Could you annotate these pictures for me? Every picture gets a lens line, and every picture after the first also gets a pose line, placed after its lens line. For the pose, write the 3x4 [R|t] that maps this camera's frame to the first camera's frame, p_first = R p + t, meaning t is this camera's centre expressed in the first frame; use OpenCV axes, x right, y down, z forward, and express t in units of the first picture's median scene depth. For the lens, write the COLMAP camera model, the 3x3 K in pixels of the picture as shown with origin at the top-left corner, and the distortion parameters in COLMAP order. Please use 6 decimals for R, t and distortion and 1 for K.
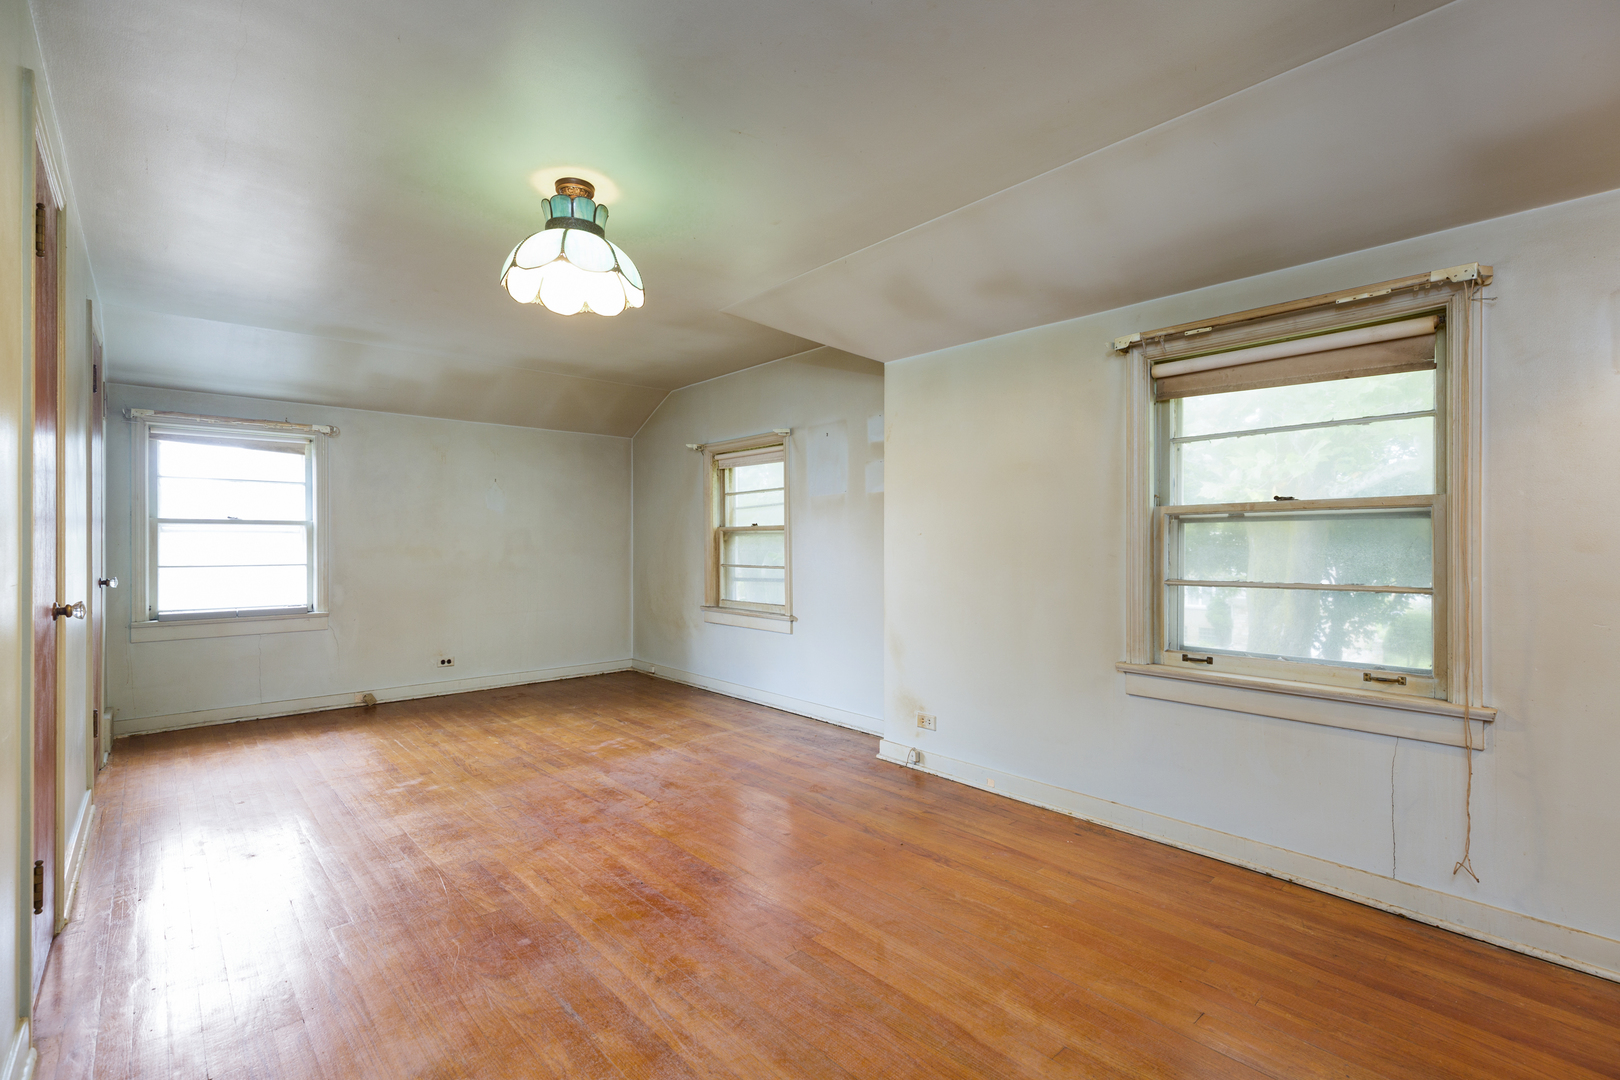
lens RADIAL K [[737.7, 0, 808.6], [0, 737.7, 542.2], [0, 0, 1]] dist [0.013714, -0.001419]
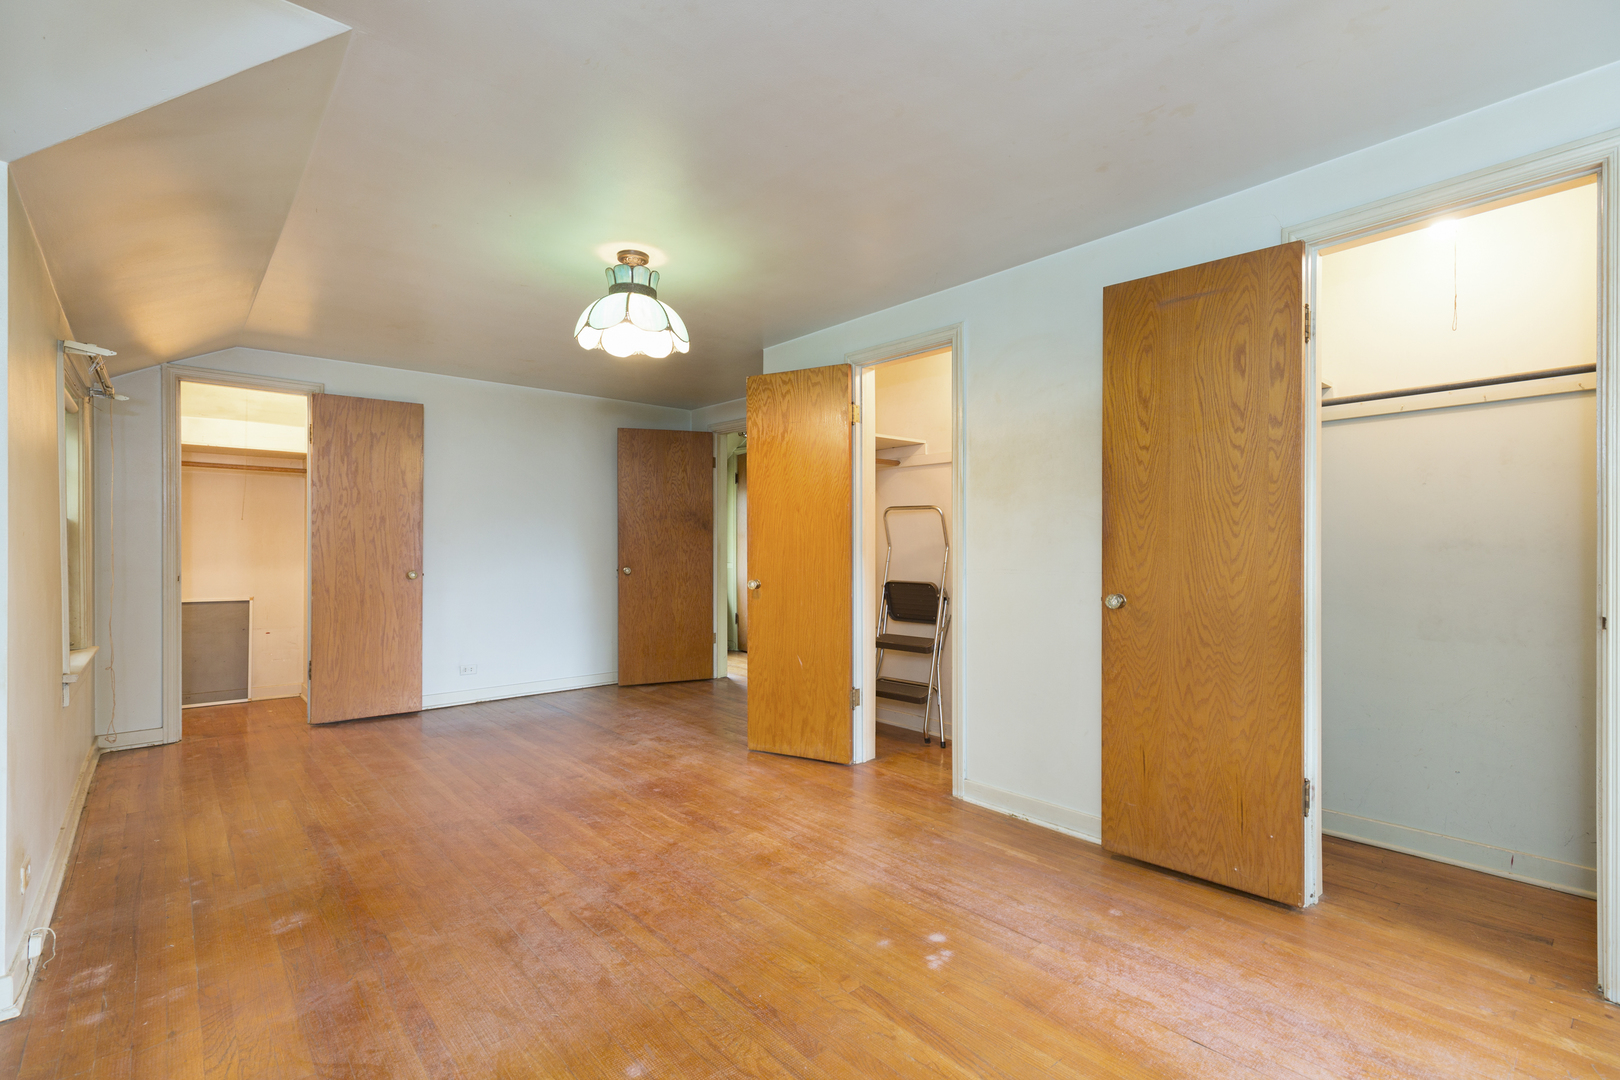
lens RADIAL K [[737.7, 0, 811.2], [0, 737.7, 546.5], [0, 0, 1]] dist [0.013714, -0.001419]
pose [[-0.999992, 0.001046, 0.003849, -0.544210], [0.001028, 0.999988, -0.004744, 0.000974], [-0.003854, -0.004740, -0.999981, 1.968643]]
